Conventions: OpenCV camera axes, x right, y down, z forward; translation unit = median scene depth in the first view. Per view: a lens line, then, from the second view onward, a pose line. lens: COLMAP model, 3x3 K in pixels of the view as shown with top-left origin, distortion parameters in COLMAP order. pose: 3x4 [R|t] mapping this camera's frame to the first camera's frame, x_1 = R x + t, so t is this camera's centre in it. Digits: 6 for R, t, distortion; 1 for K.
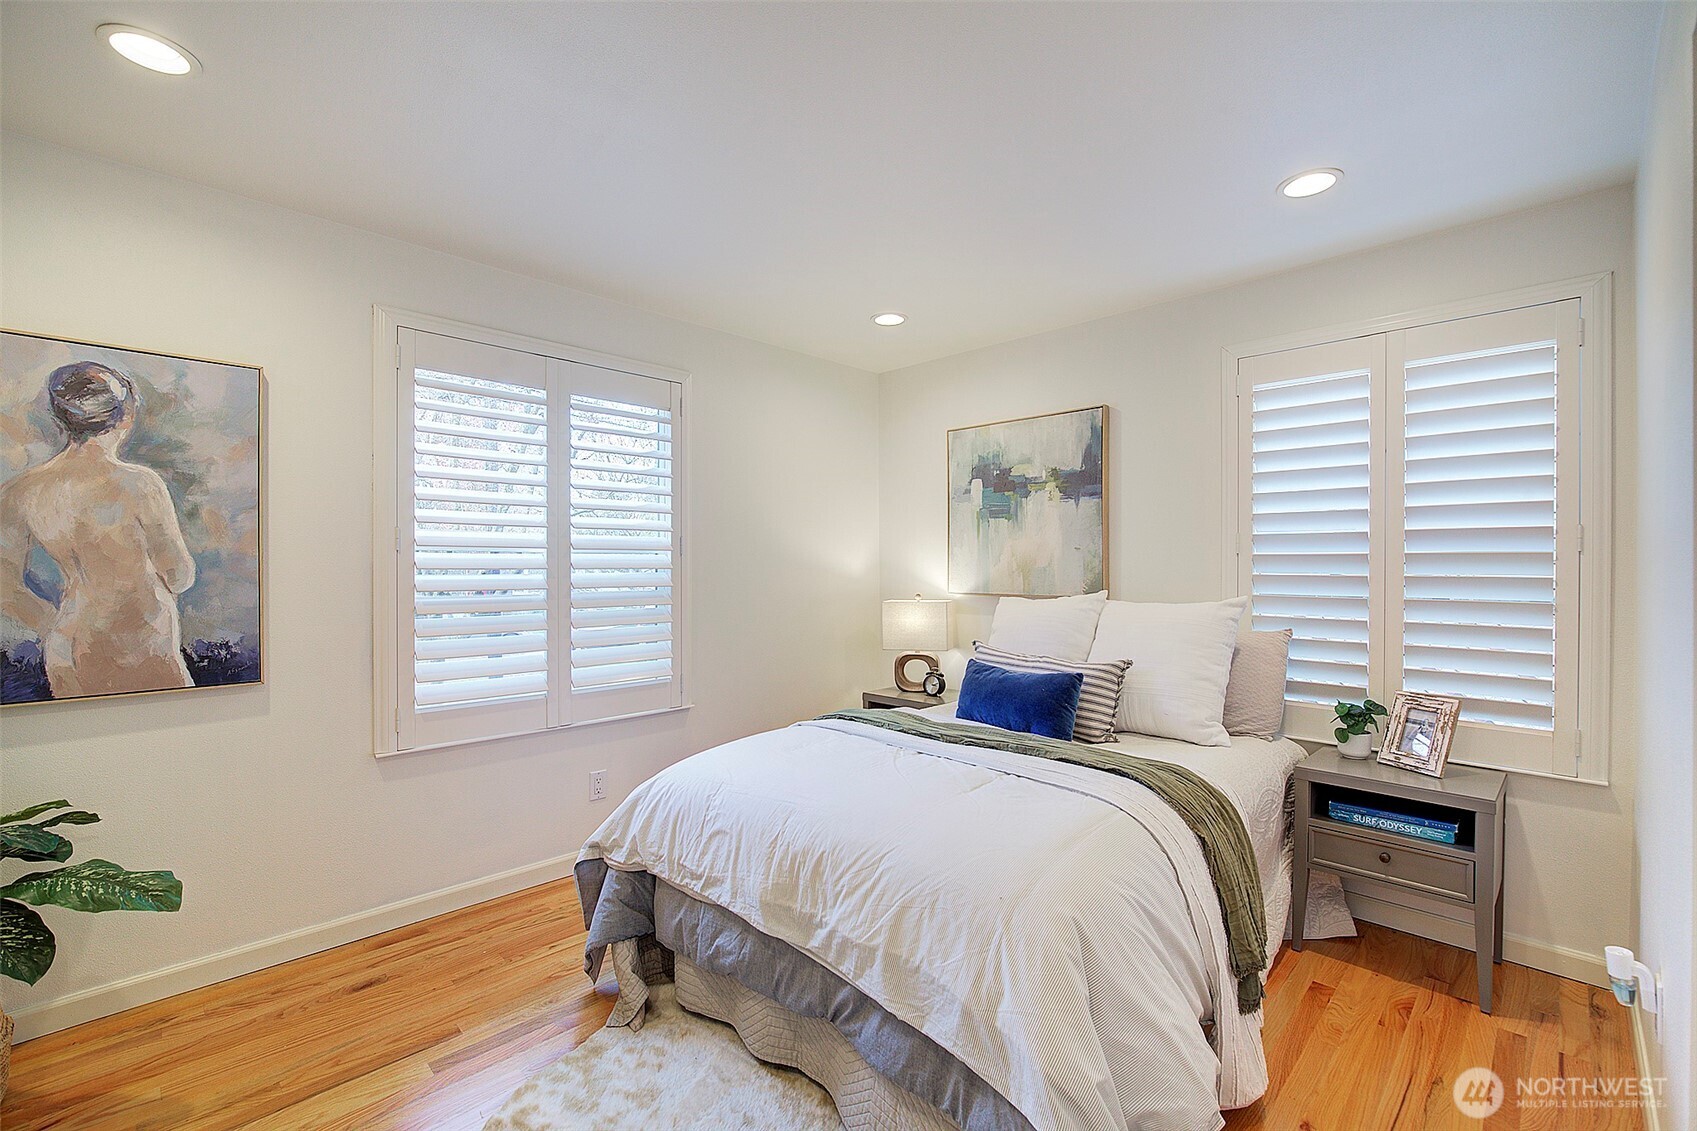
lens RADIAL K [[729.0, 0, 851.4], [0, 729.0, 572.2], [0, 0, 1]] dist [-0.014745, 0.002699]
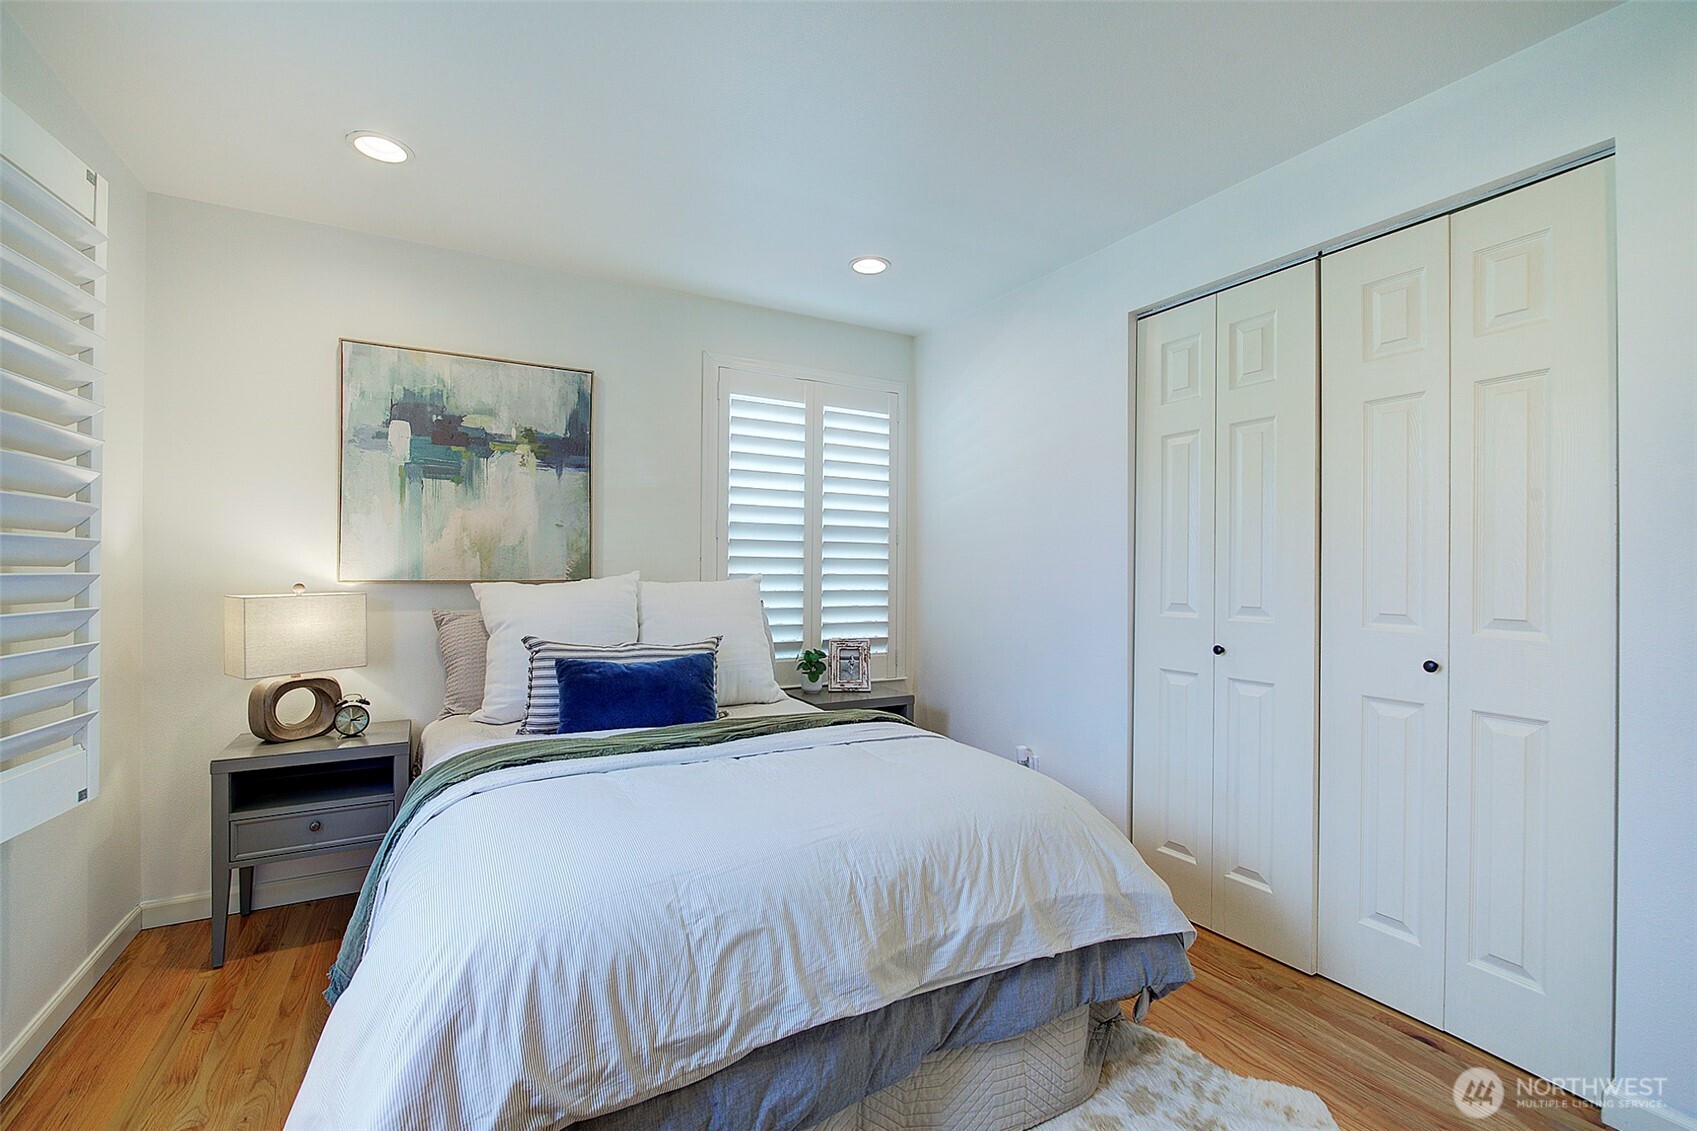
lens RADIAL K [[729.0, 0, 855.5], [0, 729.0, 569.4], [0, 0, 1]] dist [-0.014745, 0.002699]
pose [[0.261578, -0.000354, 0.965182, -0.633867], [0.003711, 0.999993, -0.000639, 0.031808], [-0.965175, 0.003749, 0.261578, 0.614730]]
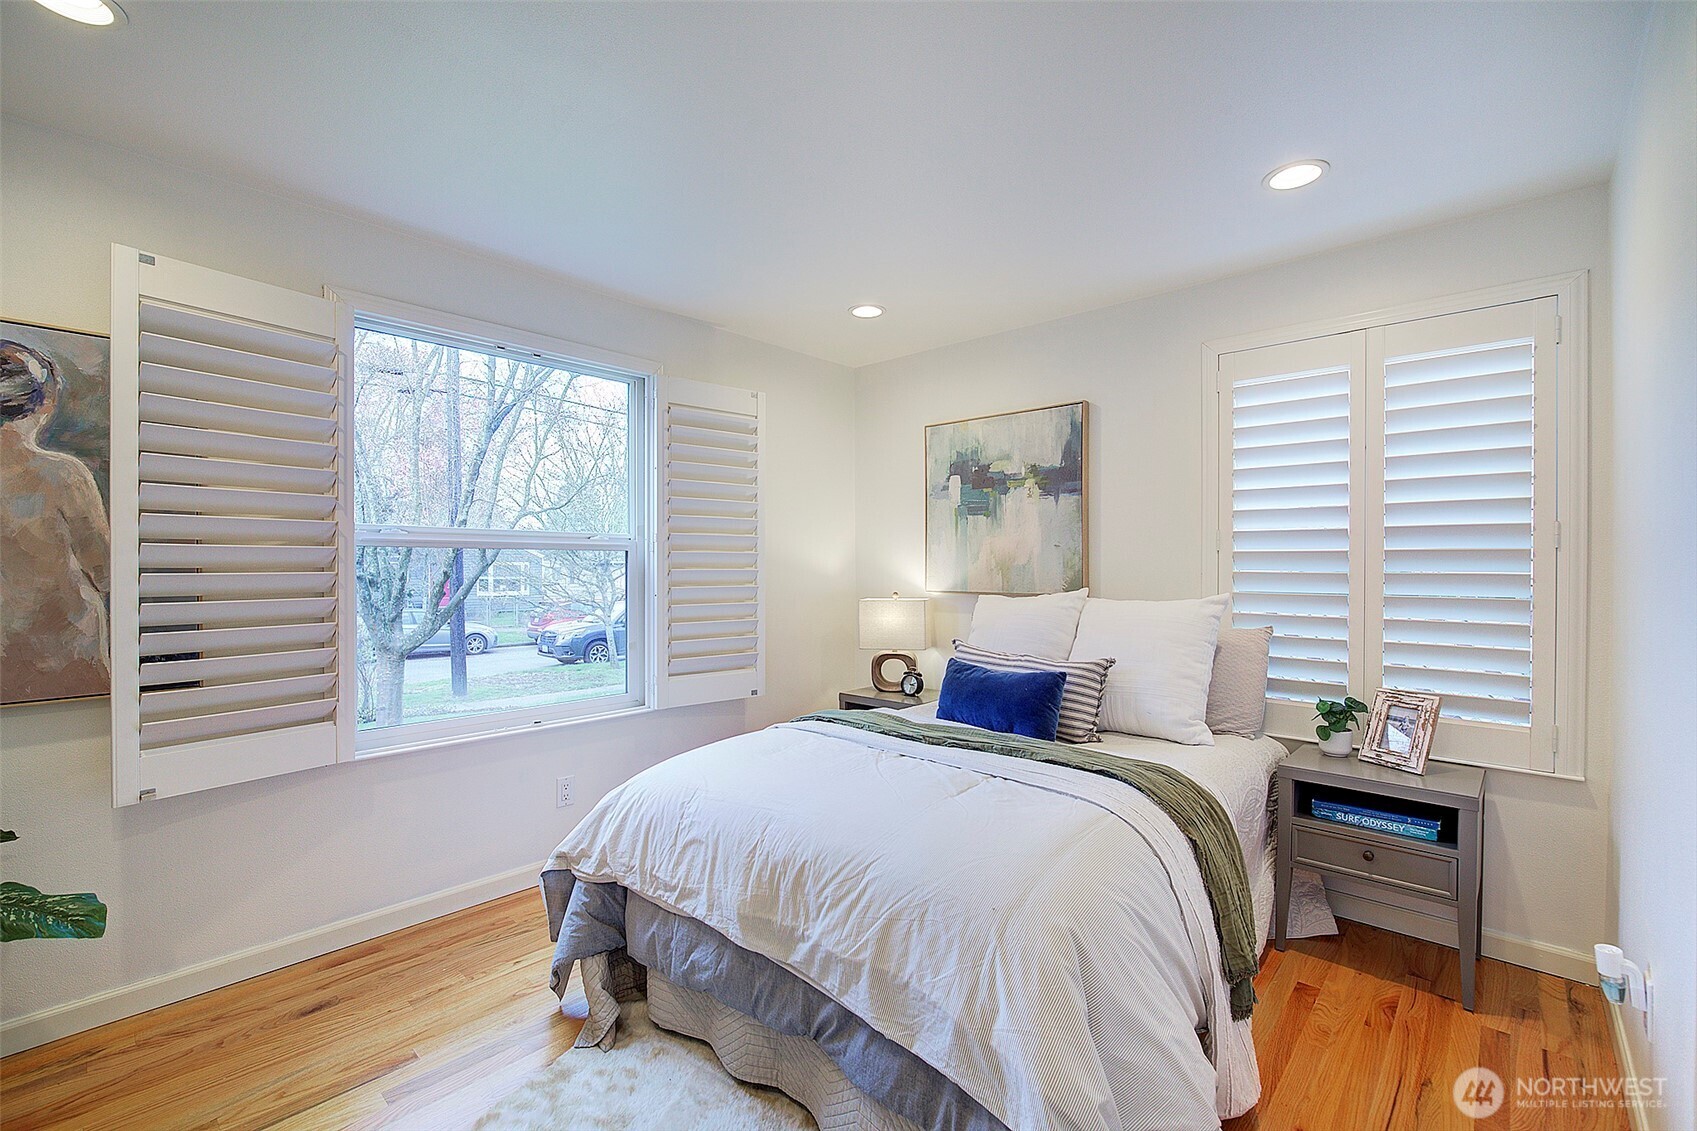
lens RADIAL K [[729.0, 0, 851.5], [0, 729.0, 571.5], [0, 0, 1]] dist [-0.014745, 0.002699]
pose [[0.999206, -0.000462, 0.039846, -0.011243], [0.000468, 1.000000, -0.000144, 0.003396], [-0.039846, 0.000163, 0.999206, 0.032768]]
